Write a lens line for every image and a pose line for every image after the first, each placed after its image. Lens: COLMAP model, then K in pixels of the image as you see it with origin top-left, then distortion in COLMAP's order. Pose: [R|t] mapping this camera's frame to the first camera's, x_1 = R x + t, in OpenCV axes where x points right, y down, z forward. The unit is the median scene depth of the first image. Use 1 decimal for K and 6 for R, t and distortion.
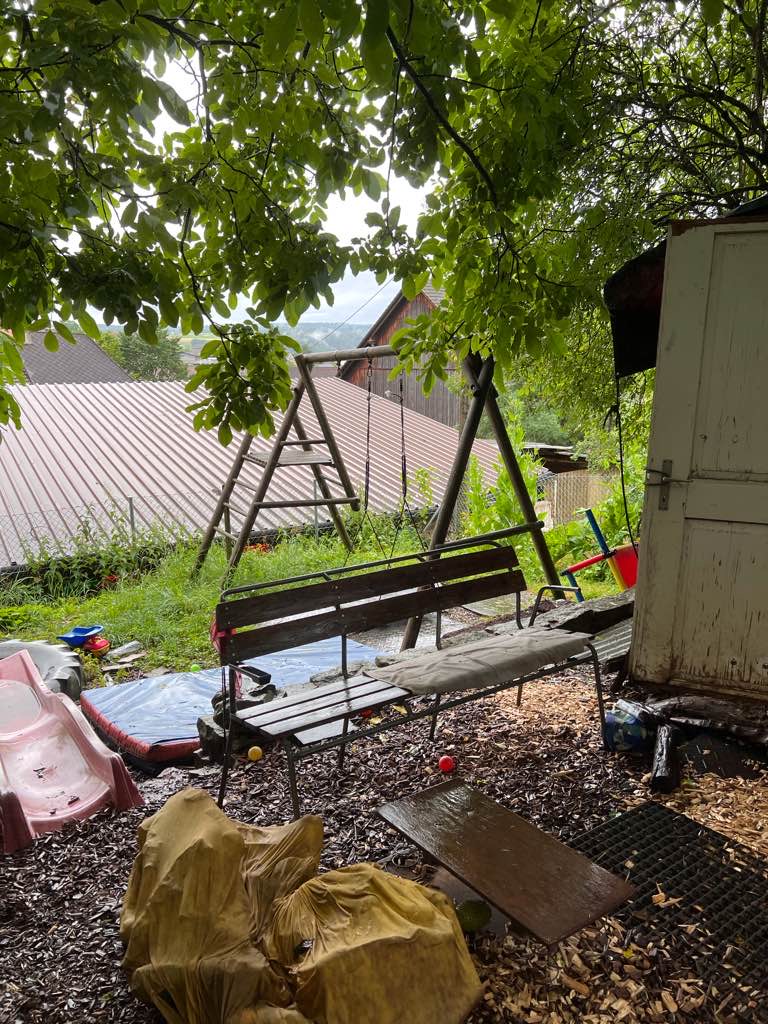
lens RADIAL K [[763.8, 0, 384.0], [0, 763.8, 512.0], [0, 0, 1]] dist [0.003642, 0.005547]
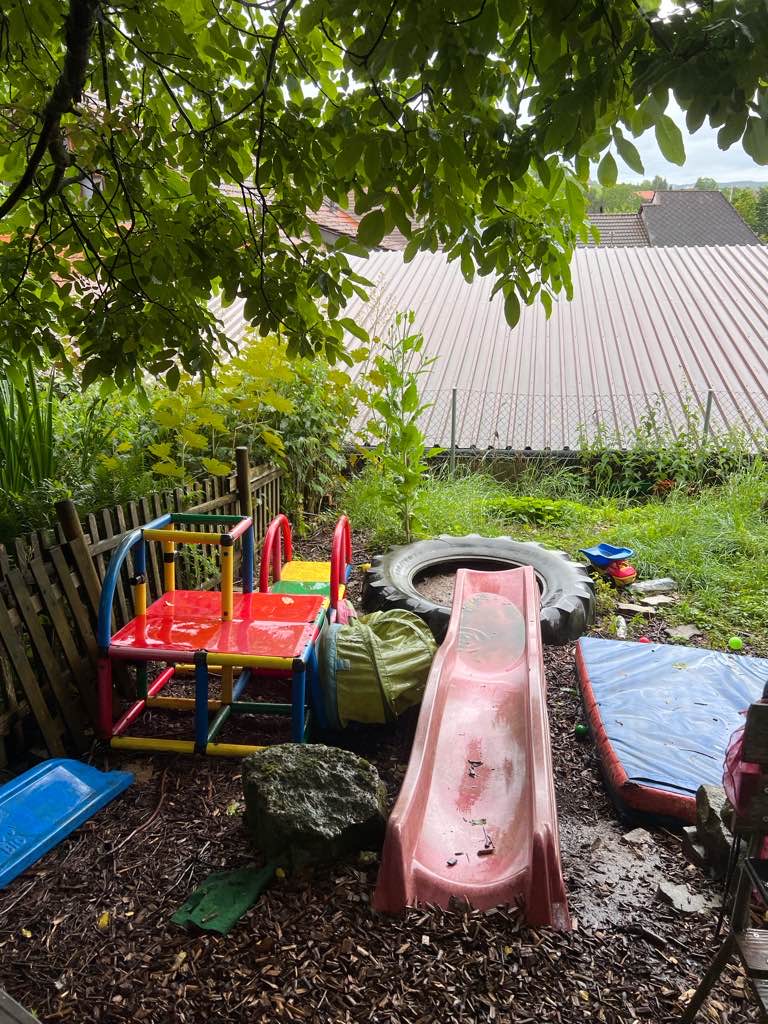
lens RADIAL K [[763.8, 0, 384.0], [0, 763.8, 512.0], [0, 0, 1]] dist [0.003642, 0.005547]
pose [[0.732607, 0.233660, -0.639289, -0.037658], [-0.127582, 0.969724, 0.208229, -0.022202], [0.668588, -0.070988, 0.740237, 0.166881]]
